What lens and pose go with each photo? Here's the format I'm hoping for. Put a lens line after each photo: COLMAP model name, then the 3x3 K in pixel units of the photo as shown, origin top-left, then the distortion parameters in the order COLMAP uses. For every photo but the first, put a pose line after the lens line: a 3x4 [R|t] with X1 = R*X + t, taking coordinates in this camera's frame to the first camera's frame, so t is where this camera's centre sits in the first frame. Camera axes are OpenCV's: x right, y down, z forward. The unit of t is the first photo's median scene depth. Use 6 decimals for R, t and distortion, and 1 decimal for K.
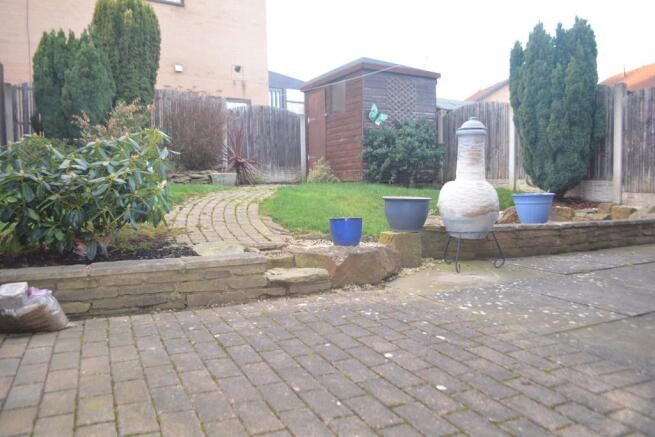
lens RADIAL K [[516.8, 0, 327.5], [0, 516.8, 218.5], [0, 0, 1]] dist [-0.003192, -0.002077]
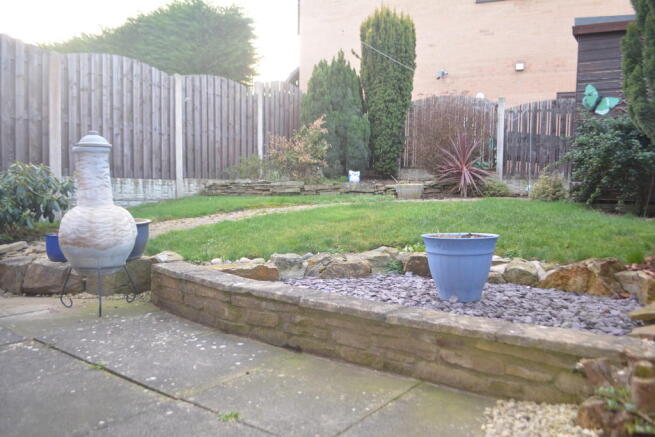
lens RADIAL K [[516.8, 0, 327.5], [0, 516.8, 218.5], [0, 0, 1]] dist [-0.003192, -0.002077]
pose [[0.532223, 0.073278, -0.843427, 0.475490], [-0.079050, 0.996196, 0.036668, -0.046207], [0.842905, 0.047157, 0.535992, 0.359473]]
